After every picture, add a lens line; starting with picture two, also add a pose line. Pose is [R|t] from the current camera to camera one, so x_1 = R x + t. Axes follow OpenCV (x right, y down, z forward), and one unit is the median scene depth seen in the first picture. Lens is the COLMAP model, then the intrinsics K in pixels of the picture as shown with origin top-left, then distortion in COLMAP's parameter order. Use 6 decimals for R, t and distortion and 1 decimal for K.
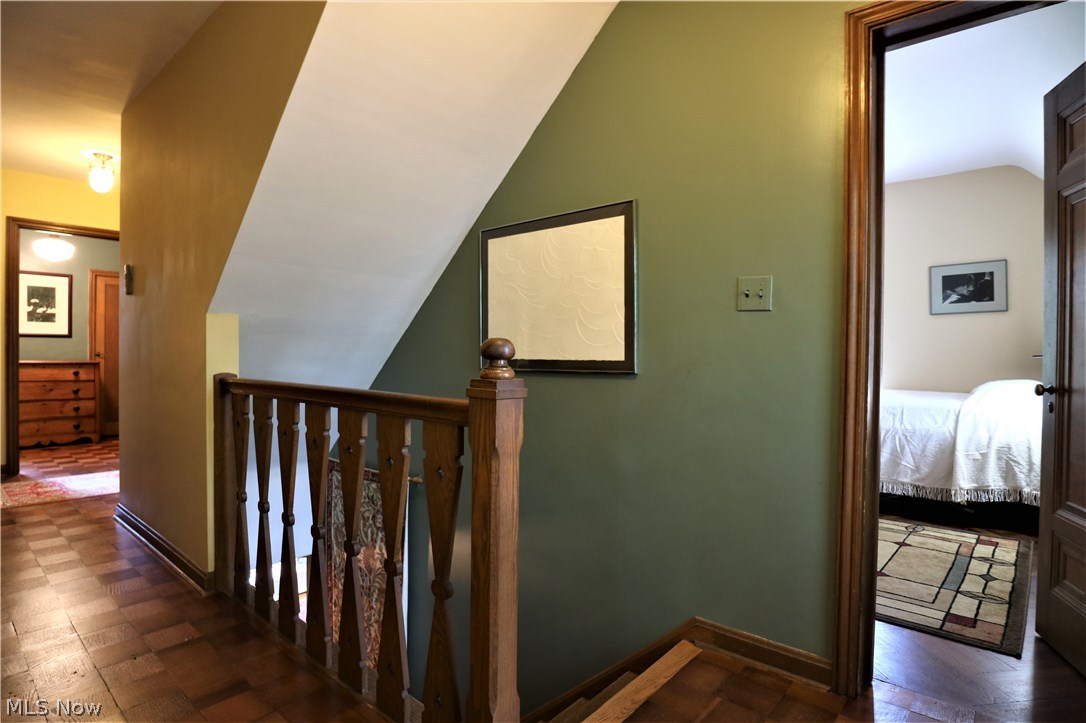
lens RADIAL K [[553.3, 0, 542.6], [0, 553.3, 354.7], [0, 0, 1]] dist [-0.032350, 0.001412]
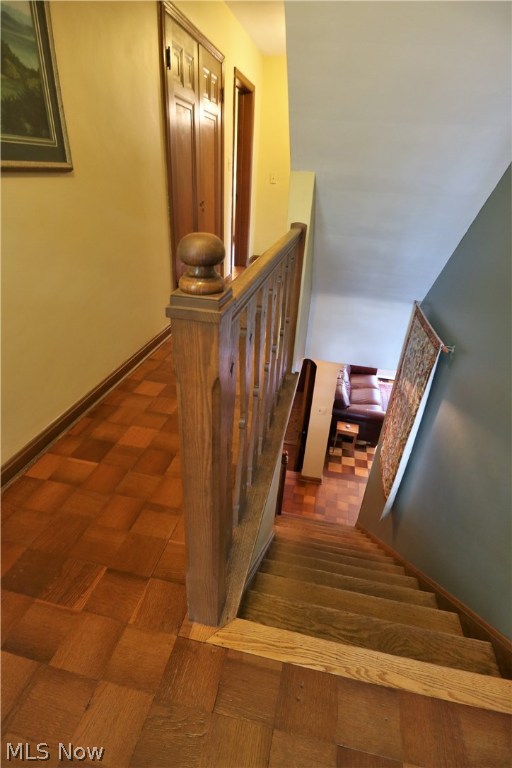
lens RADIAL K [[391.3, 0, 256.0], [0, 391.3, 384.0], [0, 0, 1]] dist [-0.032350, 0.001412]
pose [[0.495696, 0.431082, -0.753959, 0.431156], [-0.057290, 0.882459, 0.466887, -0.102475], [0.866605, -0.188239, 0.462128, 0.793831]]
